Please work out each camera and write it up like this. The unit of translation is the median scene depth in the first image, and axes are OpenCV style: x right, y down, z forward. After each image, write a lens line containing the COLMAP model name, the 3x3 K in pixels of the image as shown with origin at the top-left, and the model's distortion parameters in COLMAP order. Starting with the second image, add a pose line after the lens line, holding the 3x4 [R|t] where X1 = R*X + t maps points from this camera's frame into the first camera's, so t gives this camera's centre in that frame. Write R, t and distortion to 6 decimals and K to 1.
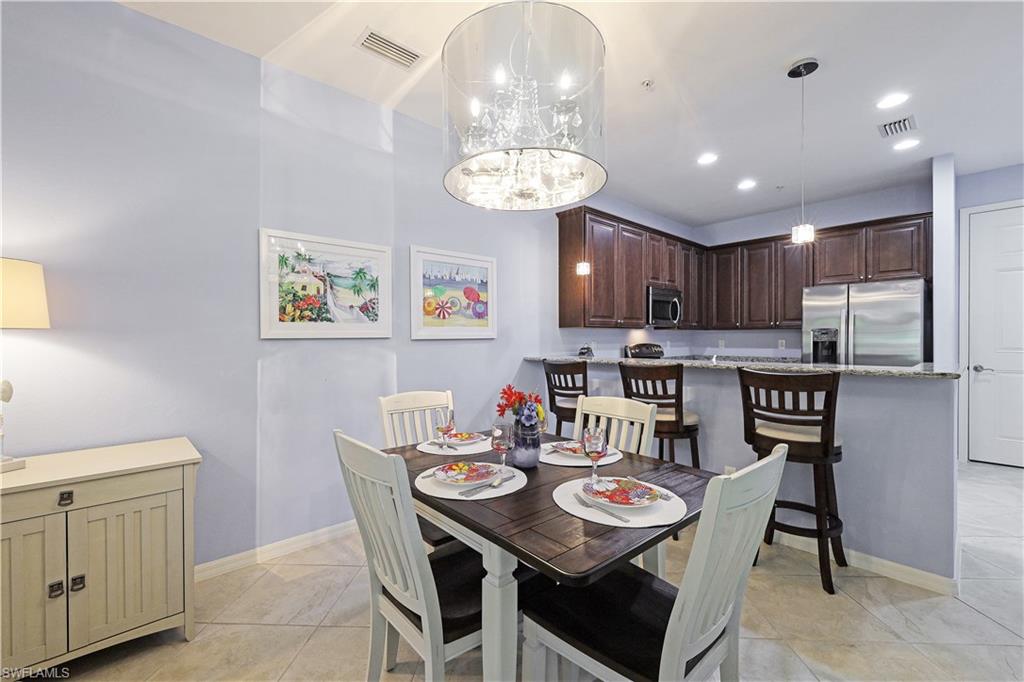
lens RADIAL K [[417.9, 0, 502.5], [0, 417.9, 340.3], [0, 0, 1]] dist [-0.000890, 0.000520]
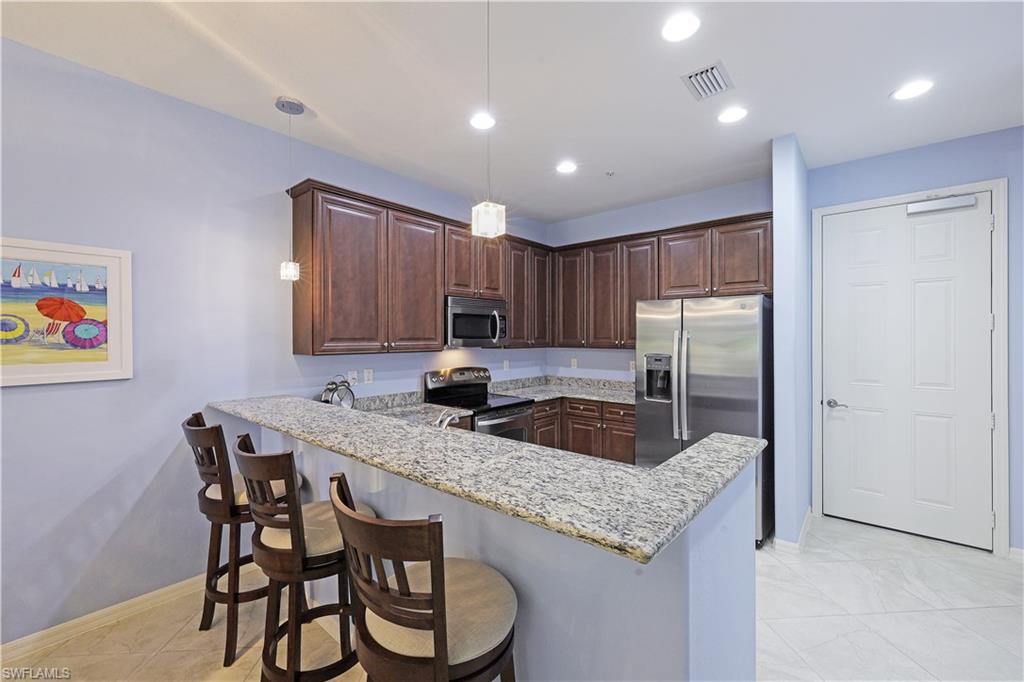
lens RADIAL K [[417.9, 0, 503.1], [0, 417.9, 336.5], [0, 0, 1]] dist [-0.000890, 0.000520]
pose [[0.992469, 0.005233, 0.122384, 0.435367], [-0.004662, 0.999977, -0.004952, -0.063269], [-0.122408, 0.004344, 0.992470, 0.289009]]
